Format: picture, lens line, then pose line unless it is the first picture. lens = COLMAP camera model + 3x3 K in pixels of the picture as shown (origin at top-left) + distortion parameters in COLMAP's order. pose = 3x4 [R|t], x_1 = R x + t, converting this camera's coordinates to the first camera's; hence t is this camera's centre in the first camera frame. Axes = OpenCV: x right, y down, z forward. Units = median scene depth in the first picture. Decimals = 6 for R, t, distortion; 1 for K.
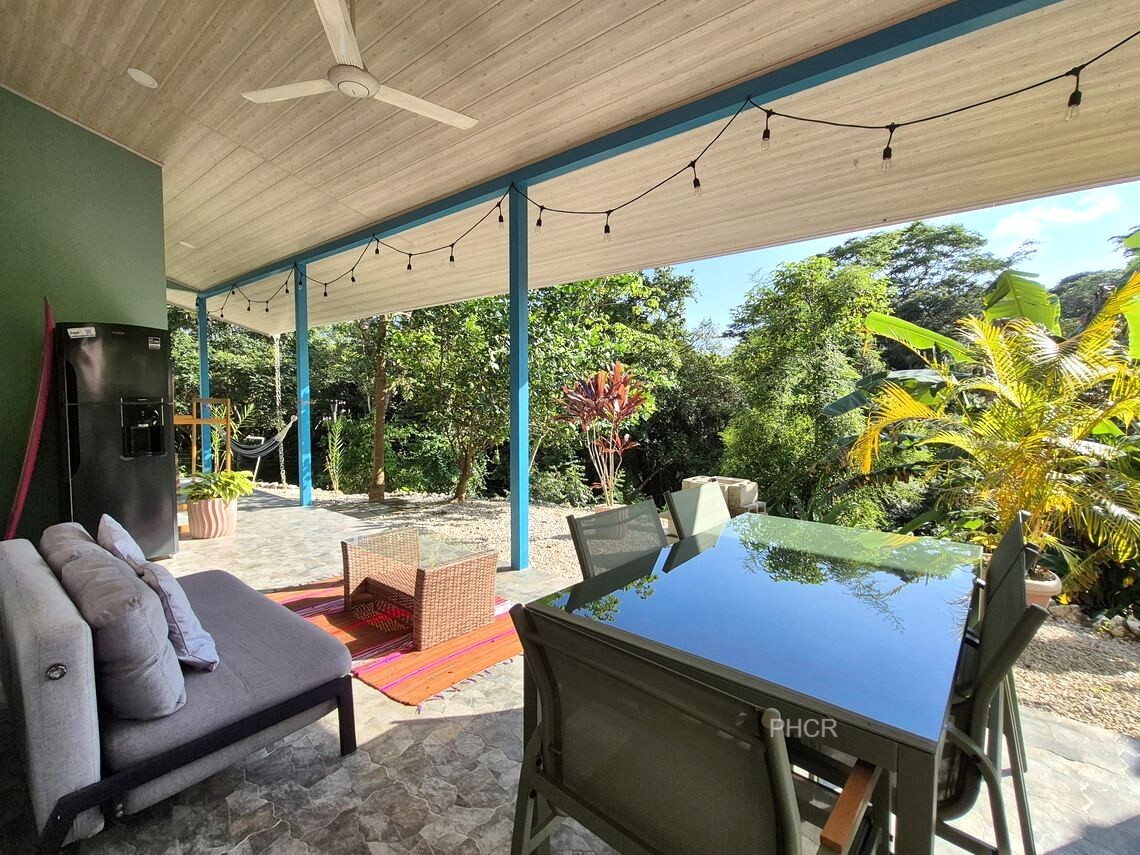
lens RADIAL K [[534.1, 0, 578.0], [0, 534.1, 424.9], [0, 0, 1]] dist [-0.001316, -0.000718]
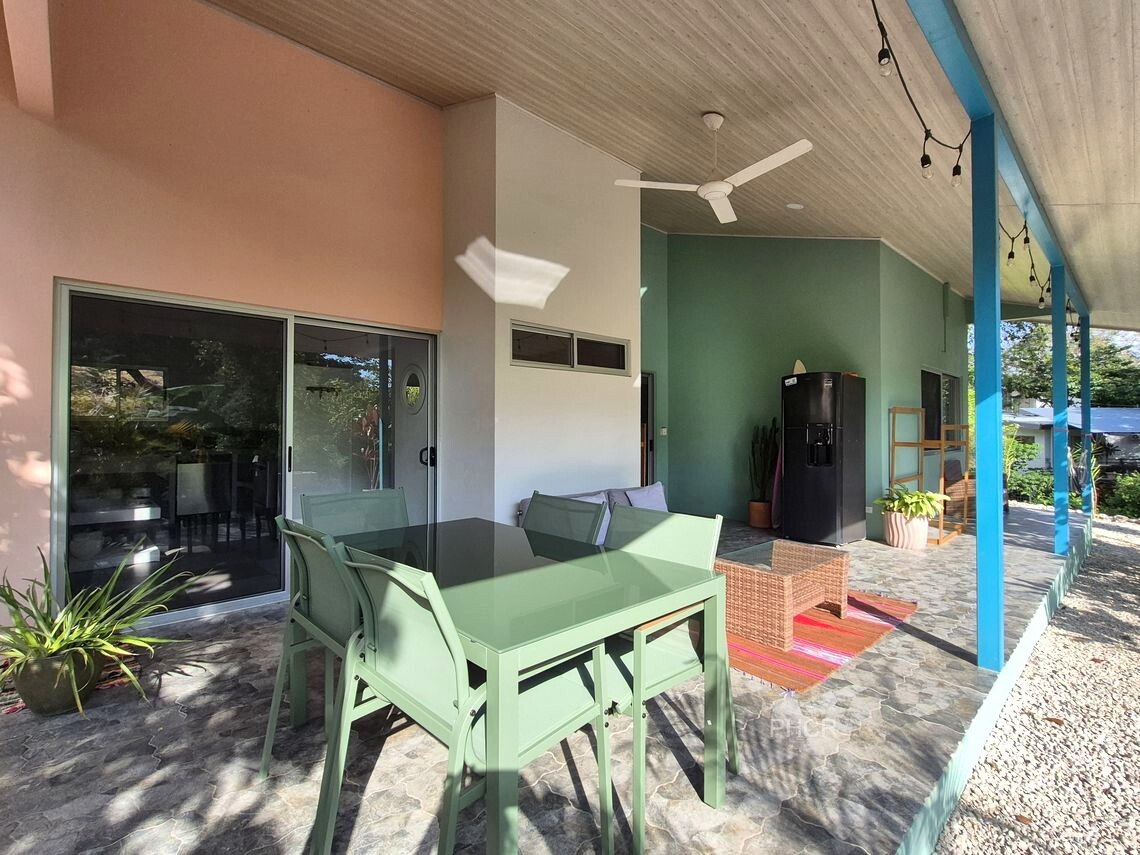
lens RADIAL K [[534.1, 0, 578.0], [0, 534.1, 424.9], [0, 0, 1]] dist [-0.001316, -0.000718]
pose [[-0.124858, -0.008636, -0.992137, 0.271317], [-0.049598, 0.998766, -0.002452, -0.005241], [0.990934, 0.048902, -0.125132, 0.236904]]
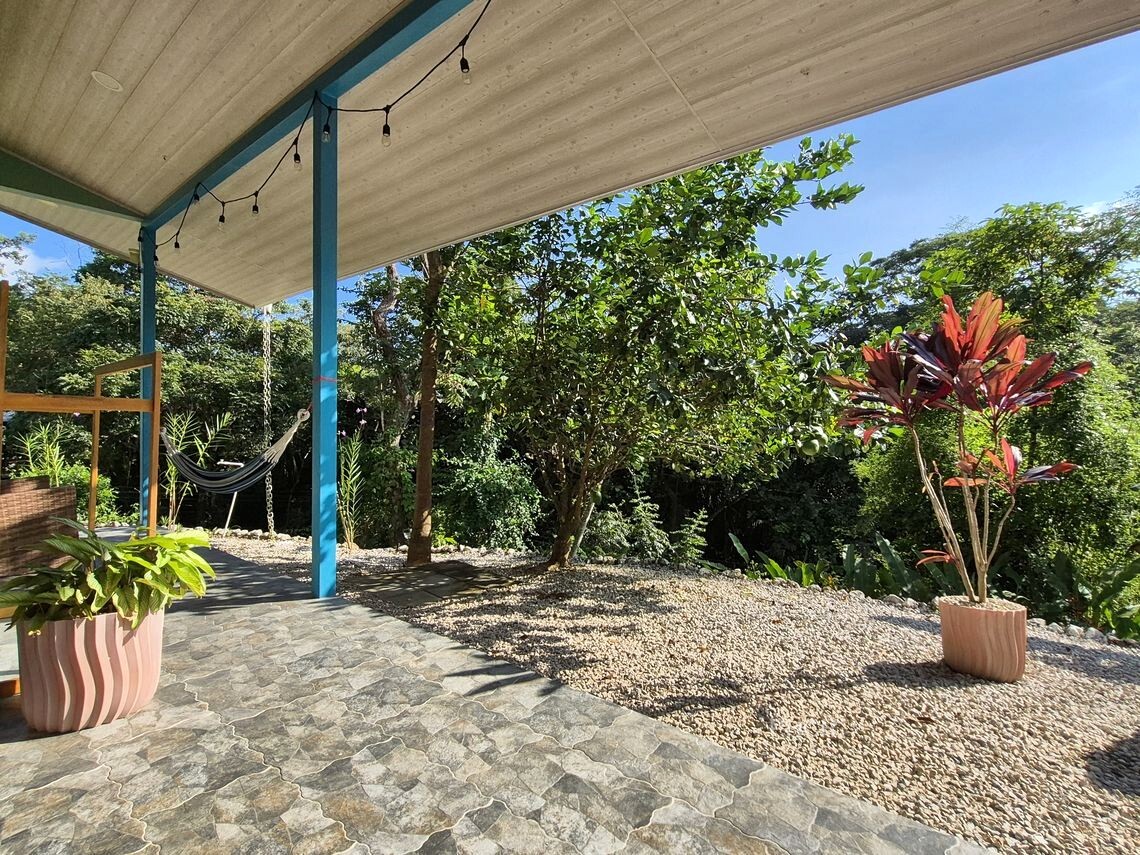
lens RADIAL K [[580.7, 0, 570.0], [0, 580.7, 427.5], [0, 0, 1]] dist [-0.003328, -0.000577]
pose [[0.999746, 0.000312, -0.022518, -0.185257], [-0.001432, 0.998762, -0.049723, 0.017287], [0.022475, 0.049743, 0.998509, 0.319090]]
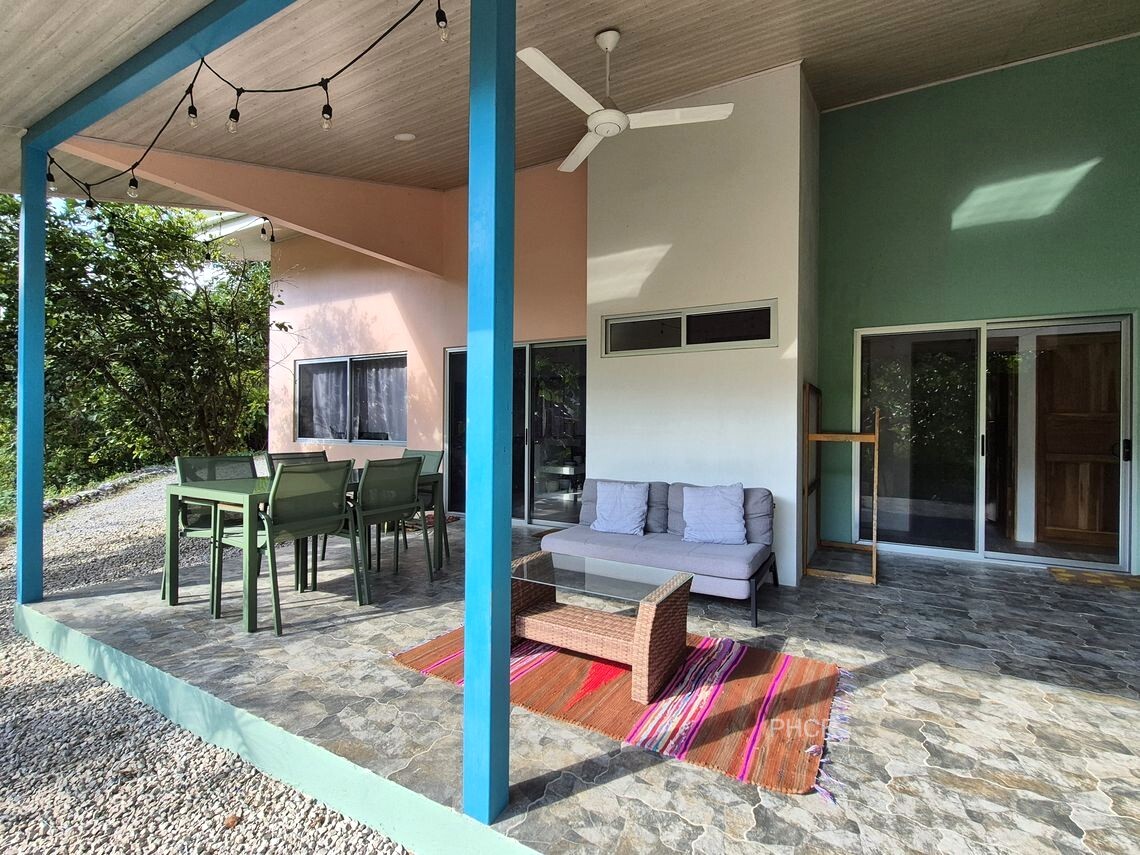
lens RADIAL K [[534.1, 0, 578.0], [0, 534.1, 424.9], [0, 0, 1]] dist [-0.001316, -0.000718]
pose [[-0.983708, -0.007277, -0.179629, -0.043730], [-0.016252, 0.998689, 0.048544, -0.015079], [0.179040, 0.050673, -0.982536, 0.594285]]
